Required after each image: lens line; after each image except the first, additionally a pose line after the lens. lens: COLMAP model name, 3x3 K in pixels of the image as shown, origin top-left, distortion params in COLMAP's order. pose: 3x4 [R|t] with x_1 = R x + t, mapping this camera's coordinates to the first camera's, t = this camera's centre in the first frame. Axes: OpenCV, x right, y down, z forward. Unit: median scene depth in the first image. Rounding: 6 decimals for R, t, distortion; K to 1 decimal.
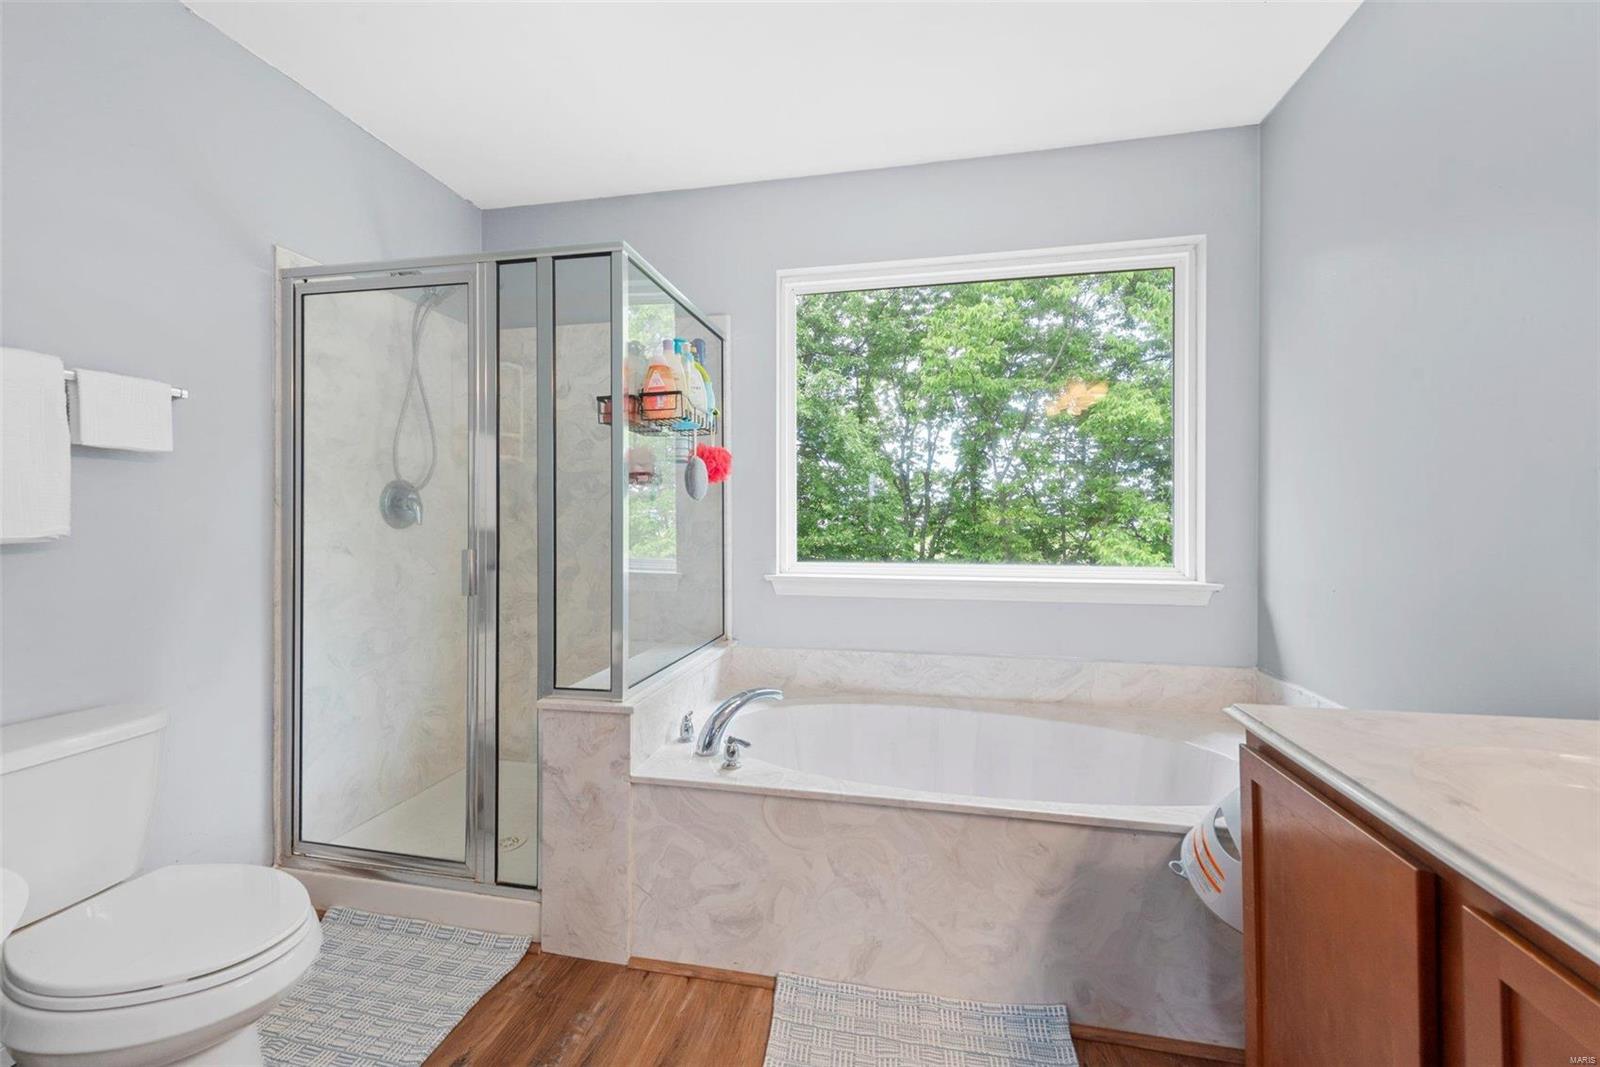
lens RADIAL K [[641.5, 0, 793.5], [0, 641.5, 520.0], [0, 0, 1]] dist [0.021733, -0.007645]
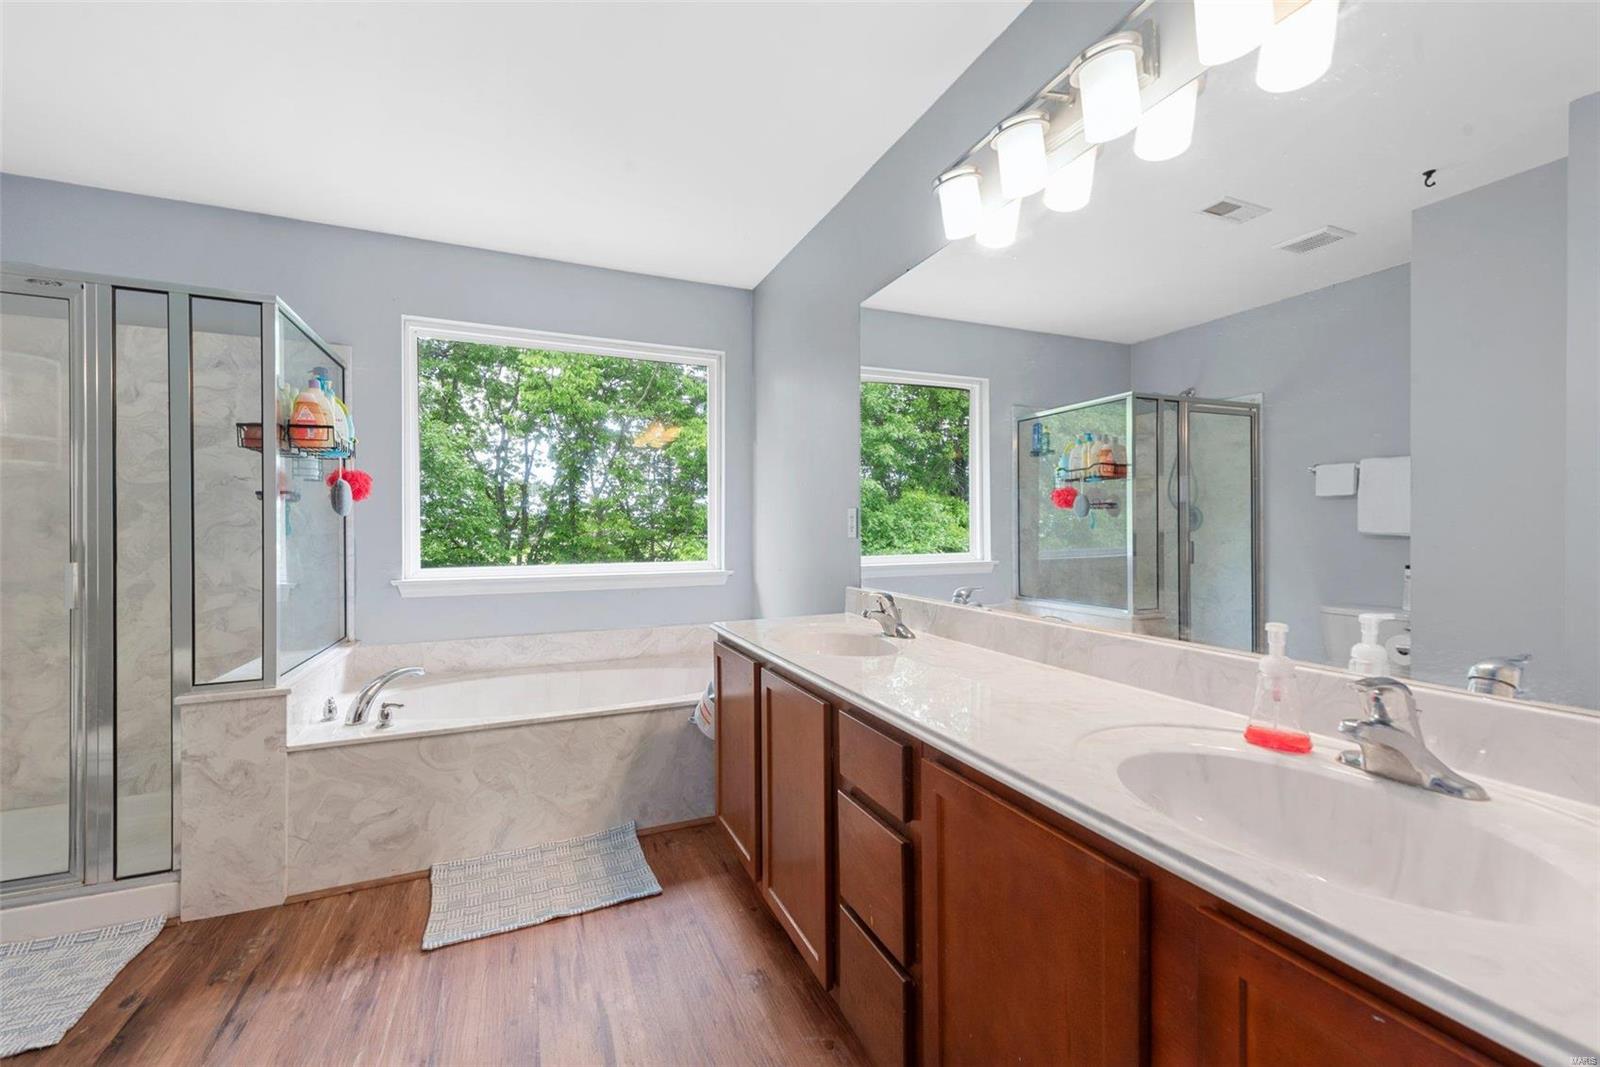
lens RADIAL K [[641.5, 0, 793.5], [0, 641.5, 520.0], [0, 0, 1]] dist [0.021733, -0.007645]
pose [[0.821147, 0.005049, 0.570694, -0.111091], [0.005868, 0.999833, -0.017288, 0.001793], [-0.570686, 0.017545, 0.820981, -0.347027]]
